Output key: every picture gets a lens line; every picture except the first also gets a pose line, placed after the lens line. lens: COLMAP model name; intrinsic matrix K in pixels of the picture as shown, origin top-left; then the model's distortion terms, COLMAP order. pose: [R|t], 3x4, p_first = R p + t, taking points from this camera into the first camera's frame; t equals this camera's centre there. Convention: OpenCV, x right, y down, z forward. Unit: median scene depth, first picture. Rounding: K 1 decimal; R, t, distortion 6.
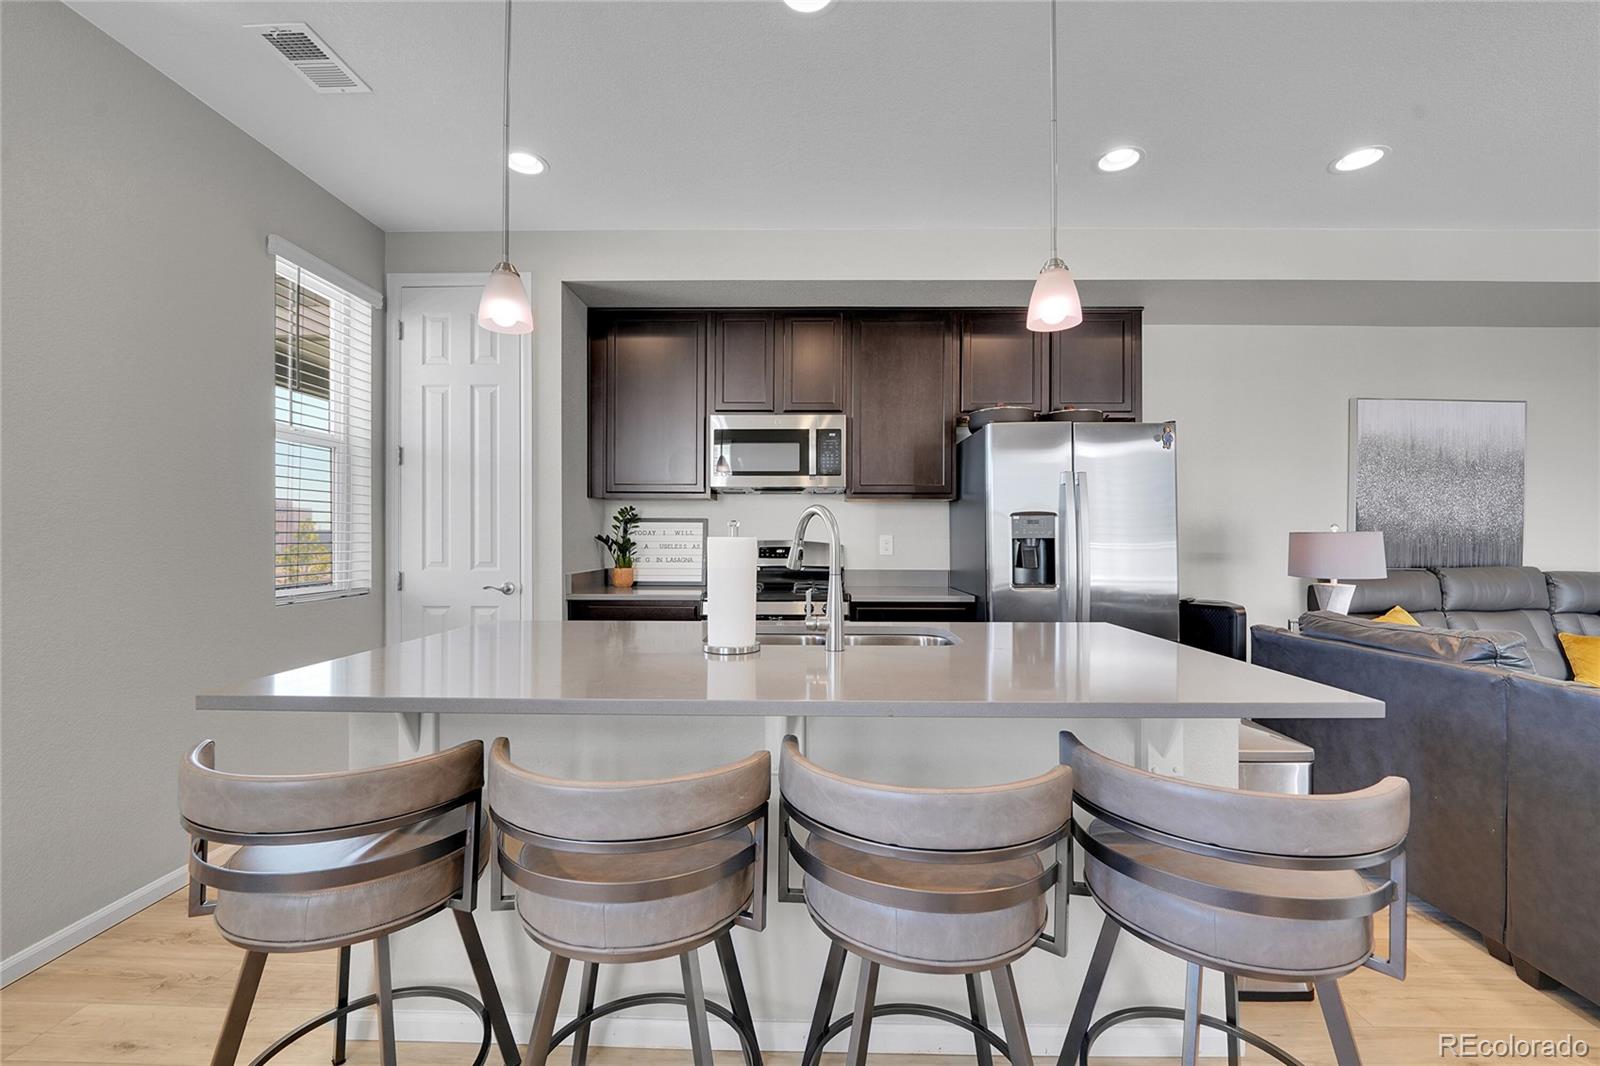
lens RADIAL K [[637.0, 0, 798.2], [0, 637.0, 536.2], [0, 0, 1]] dist [-0.010653, -0.000274]
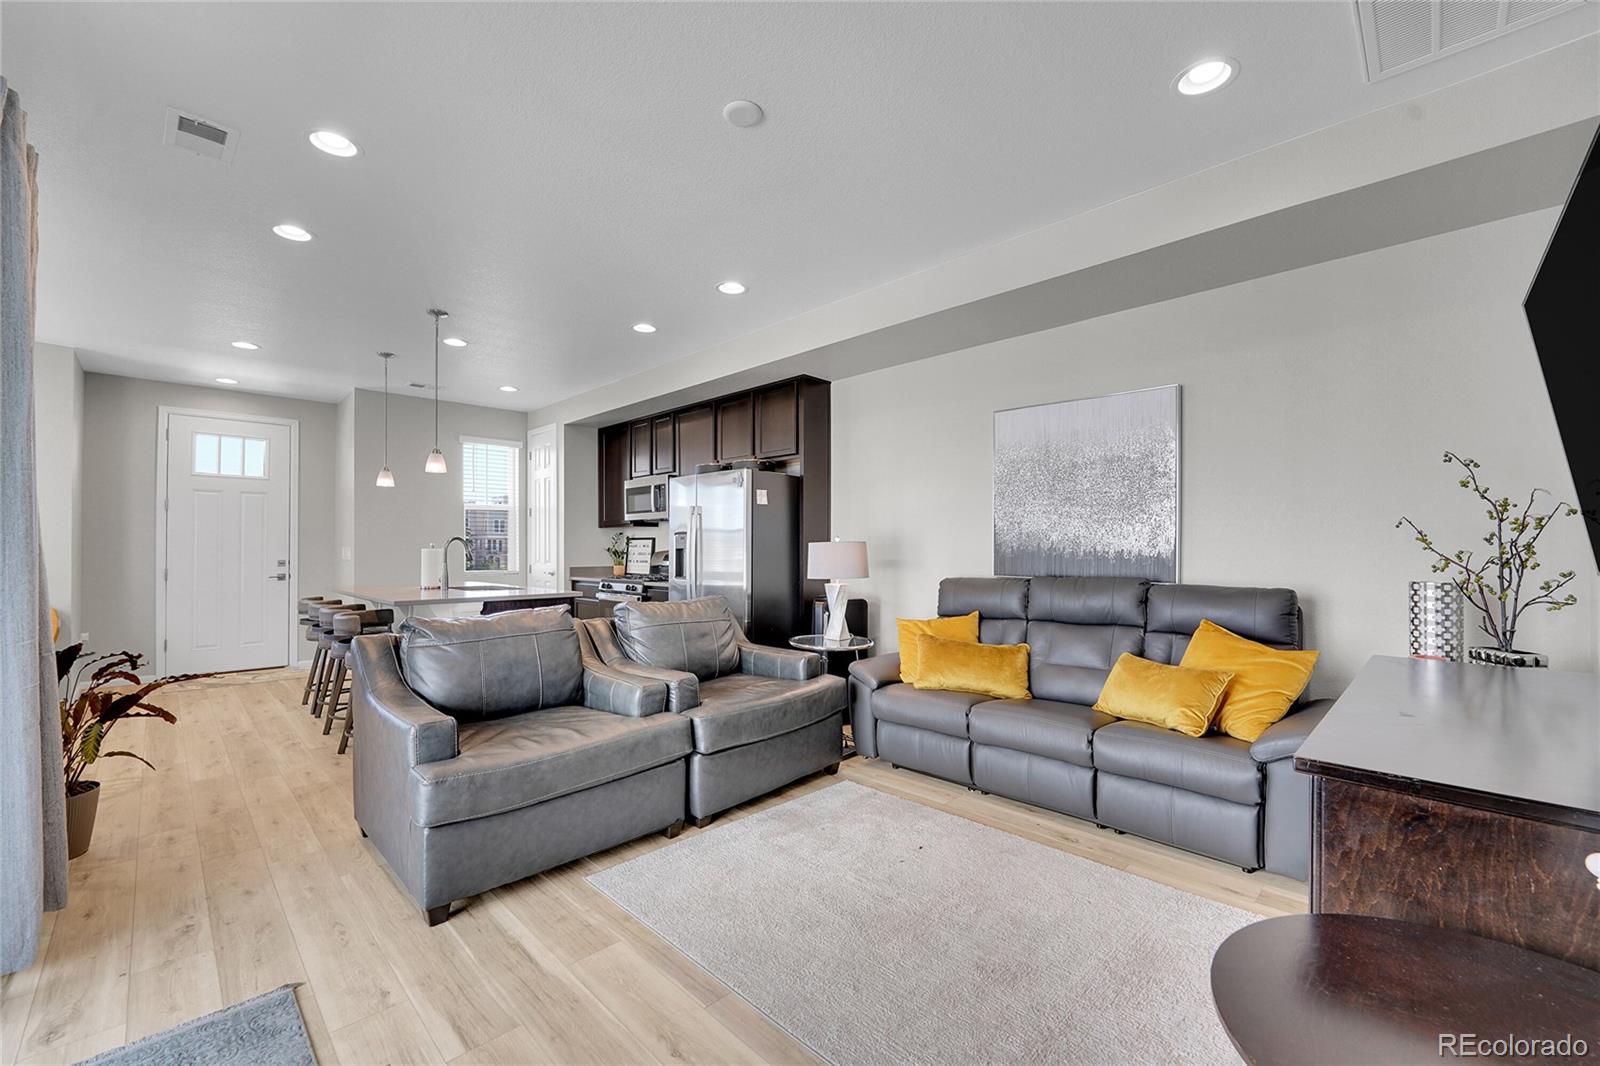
lens RADIAL K [[641.6, 0, 804.5], [0, 641.6, 537.6], [0, 0, 1]] dist [-0.017894, 0.000167]
pose [[0.729664, -0.015814, -0.683623, 1.460986], [0.007323, 0.999856, -0.015314, 0.002501], [0.683767, 0.006168, 0.729675, 0.015233]]
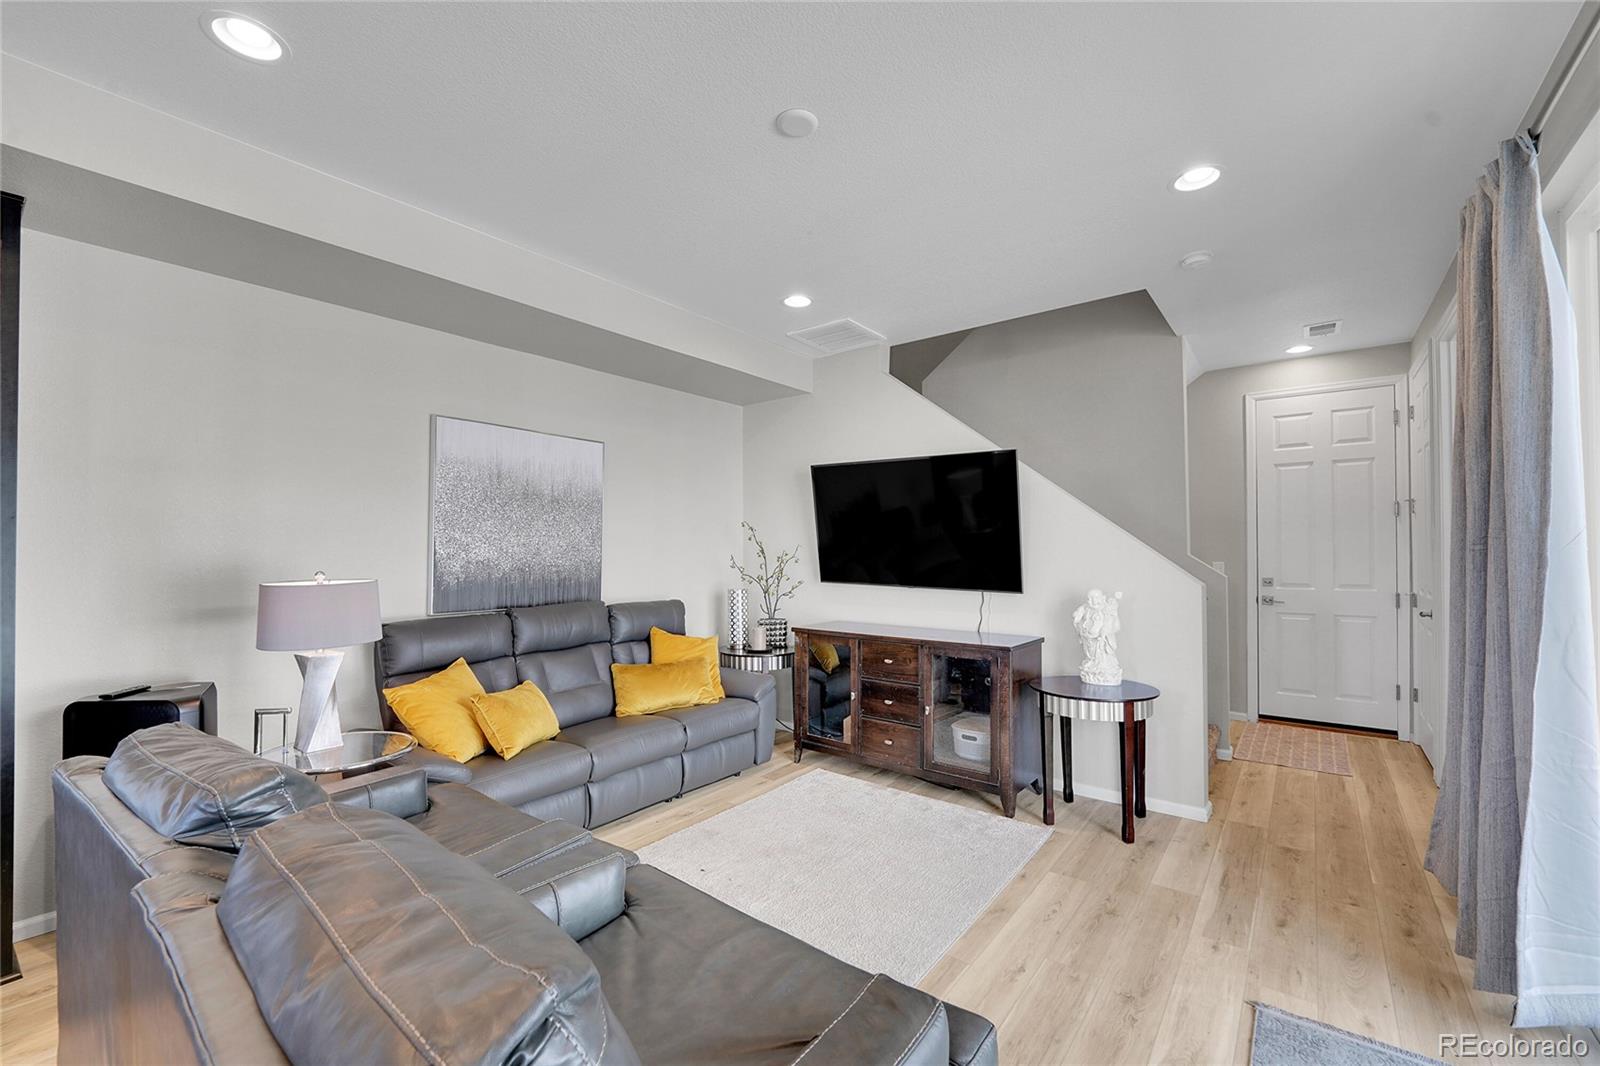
lens RADIAL K [[671.5, 0, 796.5], [0, 671.5, 547.7], [0, 0, 1]] dist [-0.013970, -0.000265]
pose [[0.593842, -0.001815, 0.804580, 0.475869], [0.004497, 0.999989, -0.001063, -0.037564], [-0.804569, 0.004249, 0.593844, 0.076210]]
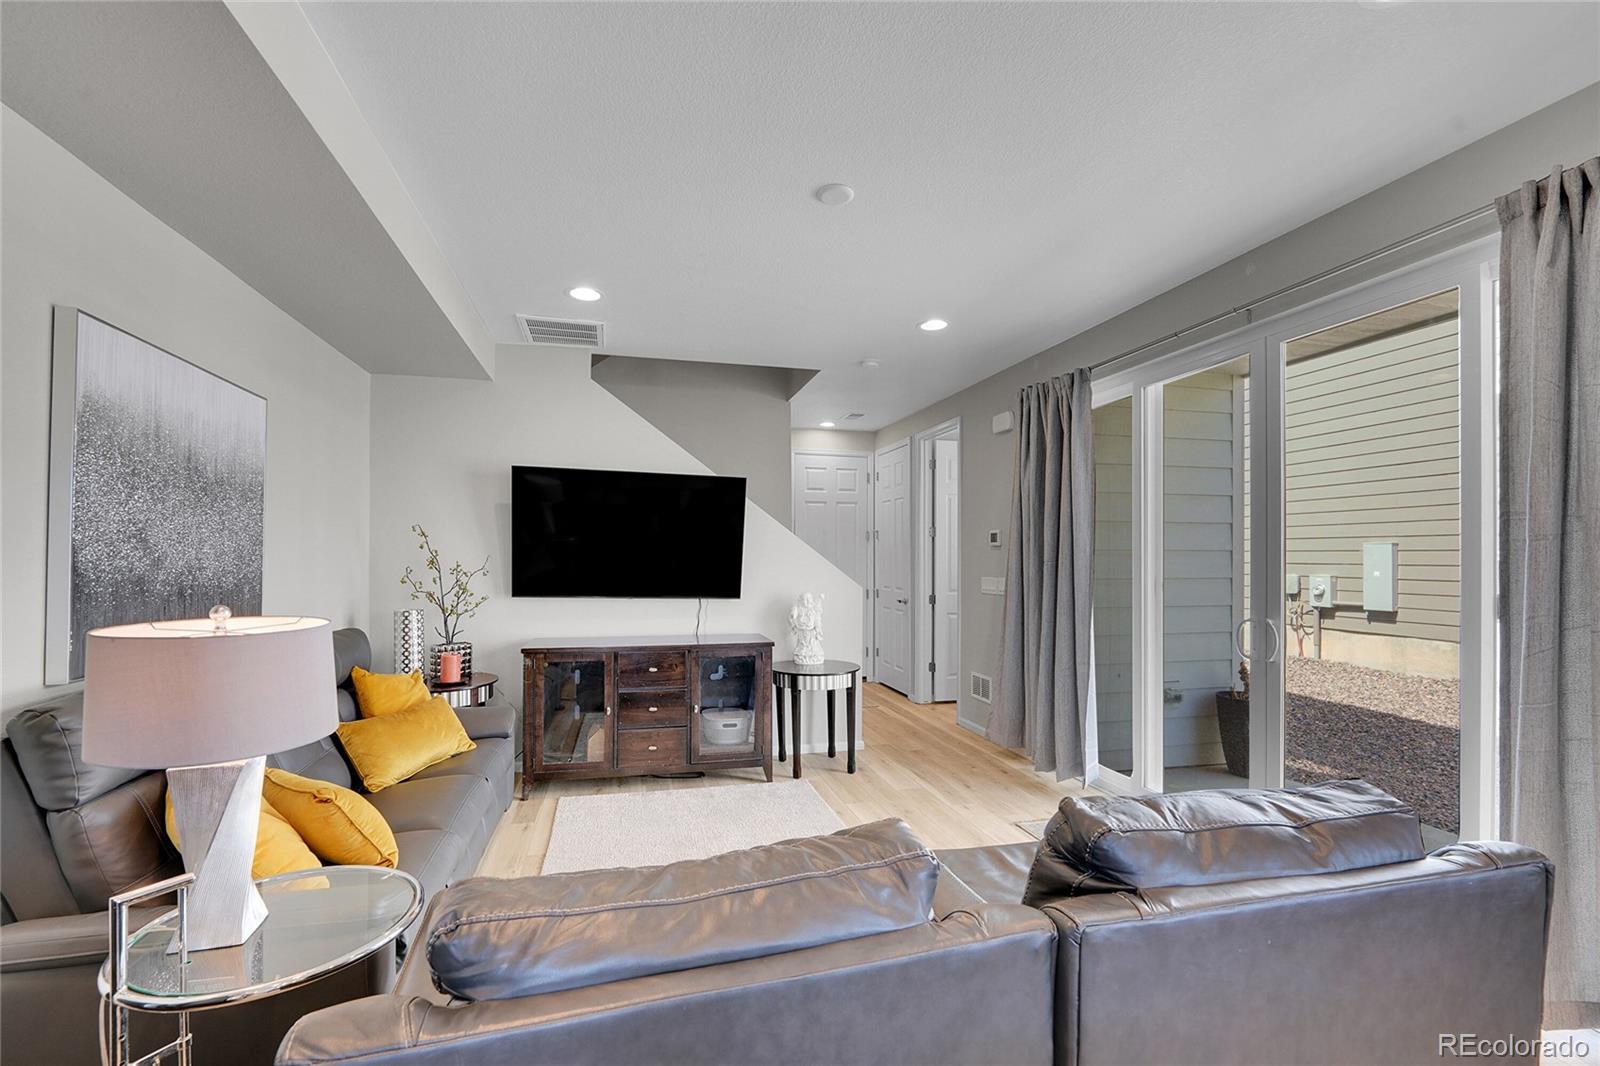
lens RADIAL K [[667.7, 0, 809.1], [0, 667.7, 556.9], [0, 0, 1]] dist [-0.001315, -0.000260]
pose [[-0.284956, -0.003083, 0.958536, 0.291089], [-0.006796, 0.999976, 0.001196, -0.046350], [-0.958516, -0.006173, -0.284970, 0.671051]]
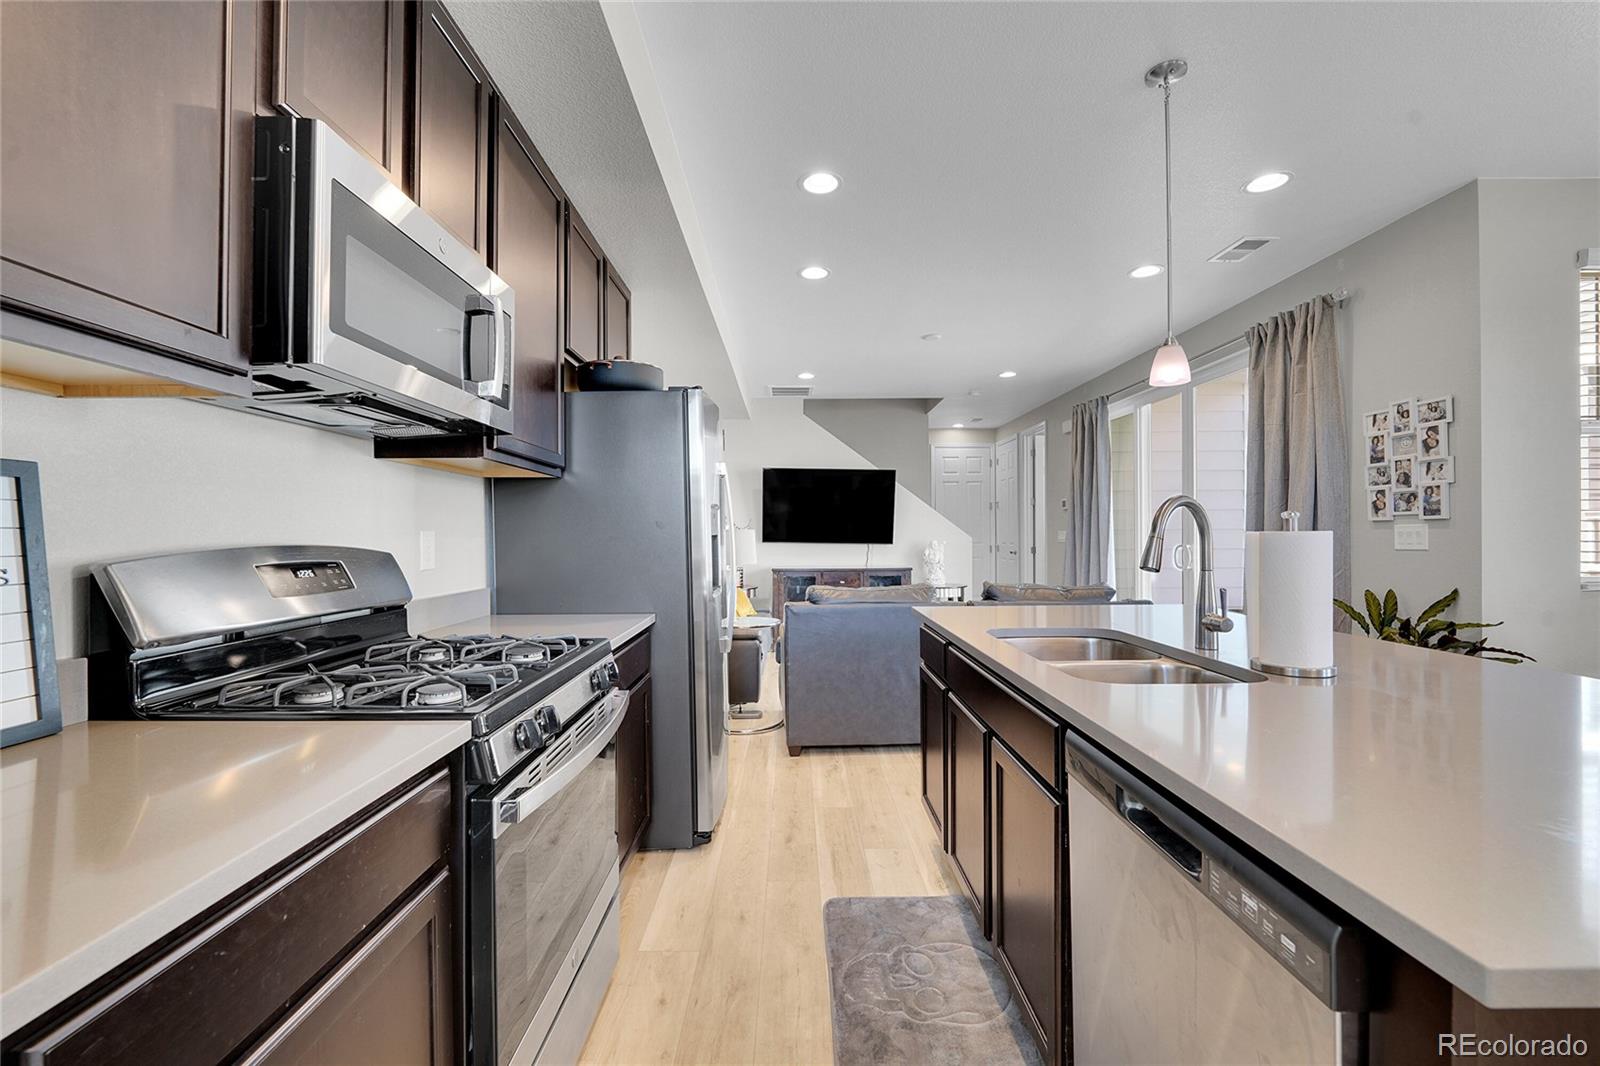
lens RADIAL K [[637.0, 0, 798.2], [0, 637.0, 536.2], [0, 0, 1]] dist [-0.010653, -0.000274]
pose [[-0.021465, -0.005584, 0.999754, -0.425853], [0.001998, 0.999982, 0.005629, -0.000006], [-0.999768, 0.002118, -0.021453, 0.769916]]
